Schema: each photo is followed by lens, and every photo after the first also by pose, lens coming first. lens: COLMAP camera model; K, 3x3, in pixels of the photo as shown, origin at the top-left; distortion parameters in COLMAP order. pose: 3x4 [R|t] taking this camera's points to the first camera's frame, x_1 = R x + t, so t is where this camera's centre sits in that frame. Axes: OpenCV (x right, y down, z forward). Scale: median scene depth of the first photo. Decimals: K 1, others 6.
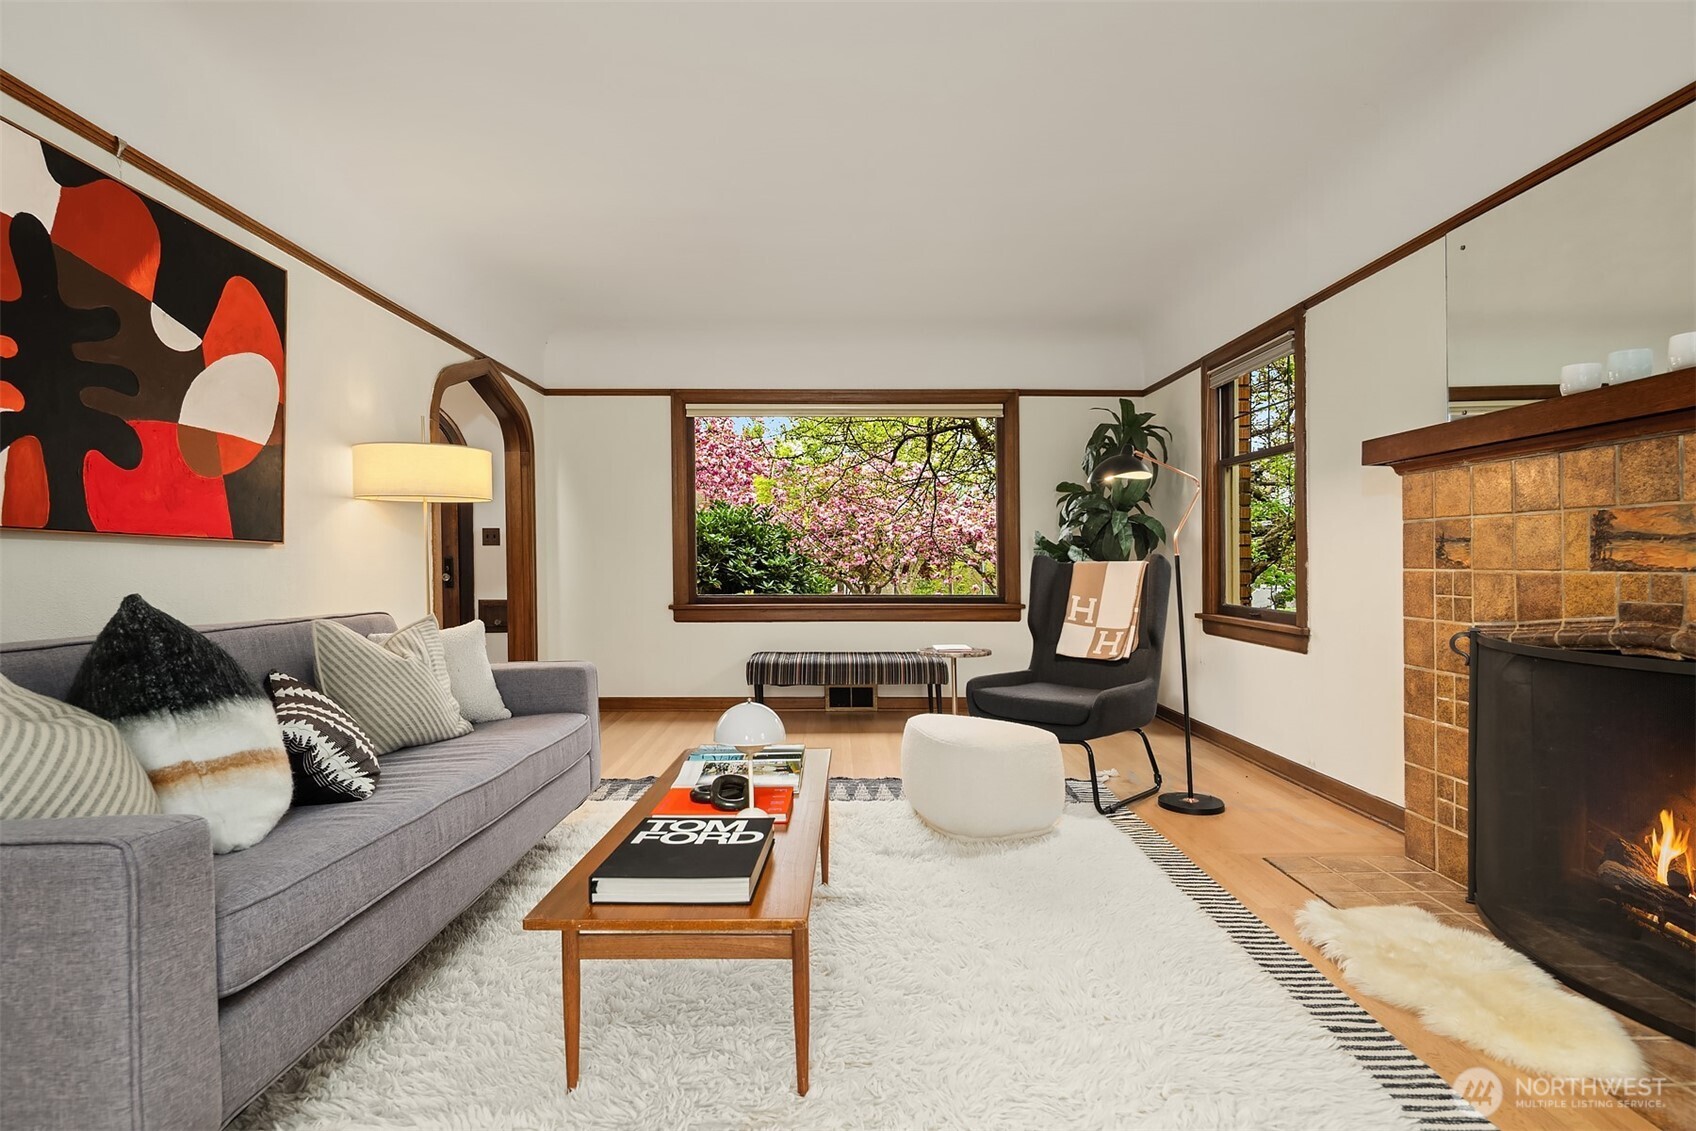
lens RADIAL K [[856.1, 0, 848.0], [0, 856.1, 565.5], [0, 0, 1]] dist [0.000559, 0.000235]
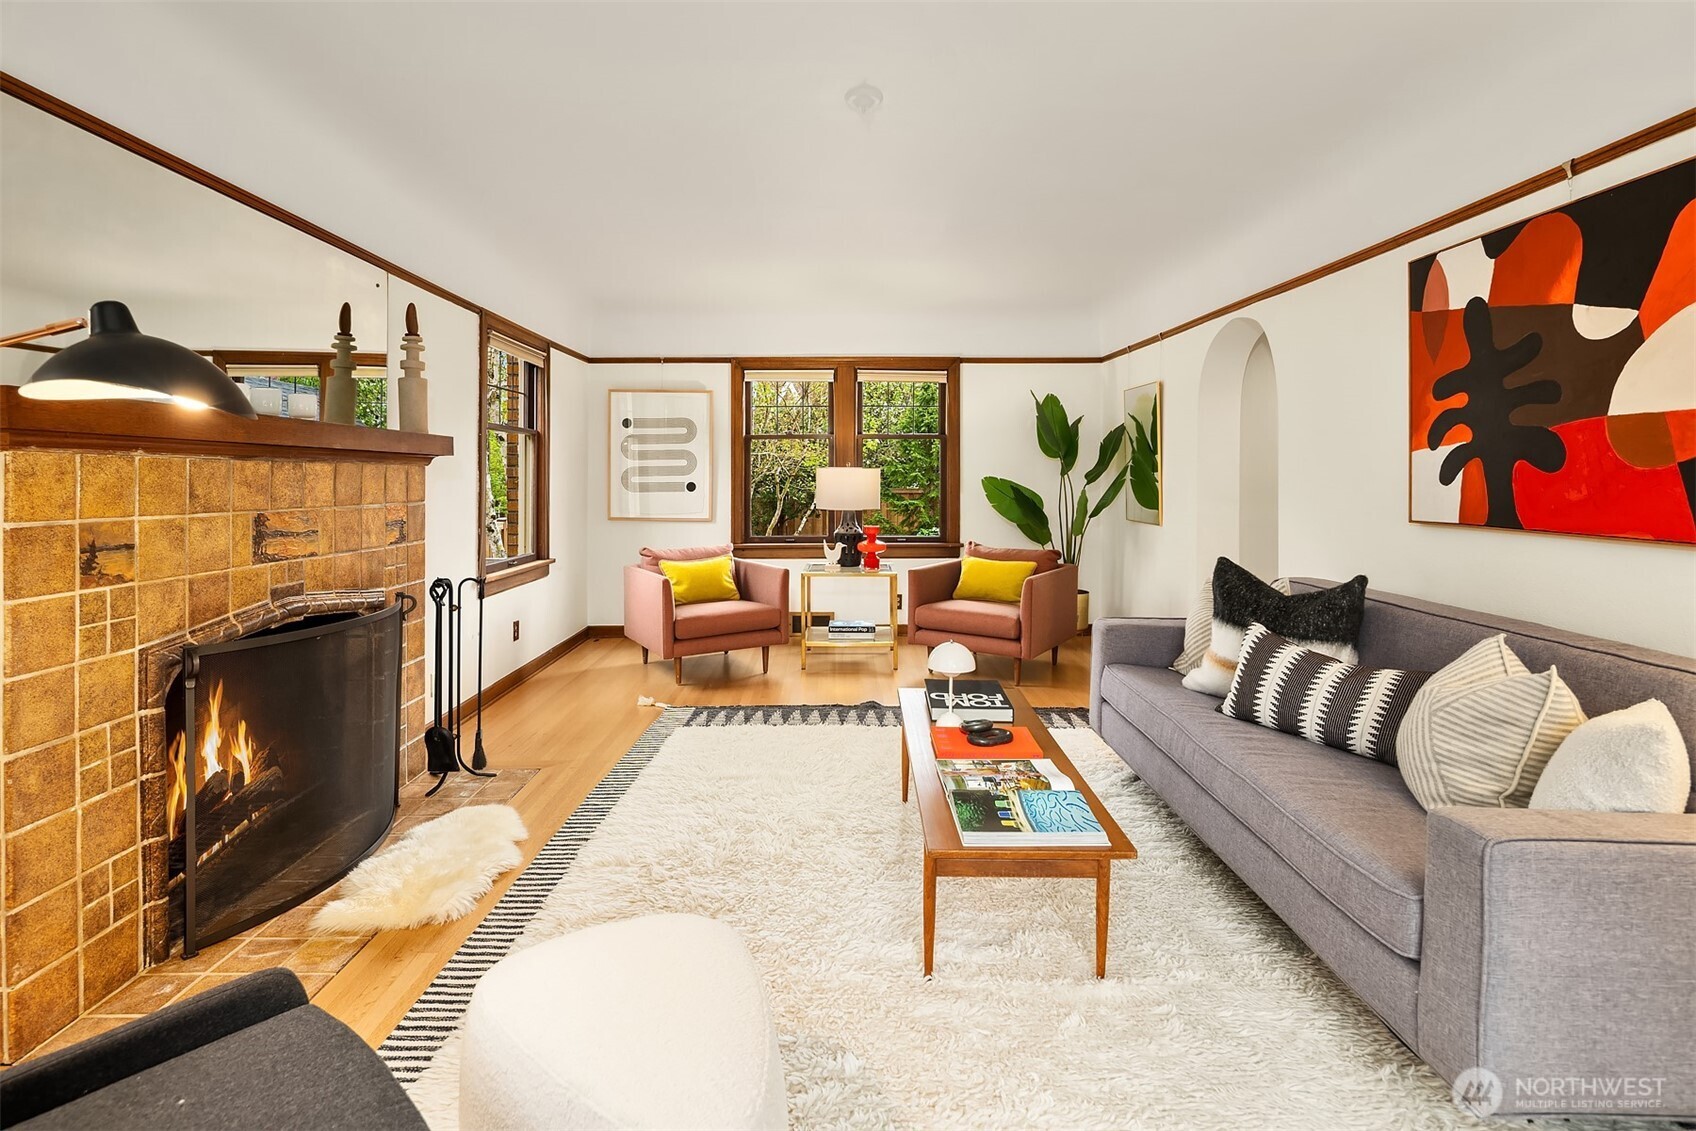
lens RADIAL K [[833.8, 0, 844.2], [0, 833.8, 479.0], [0, 0, 1]] dist [0.000600, 0.000159]
pose [[-0.999995, 0.002794, -0.001761, 0.057664], [0.002787, 0.999989, 0.003653, -0.103050], [0.001771, 0.003648, -0.999992, 1.948253]]
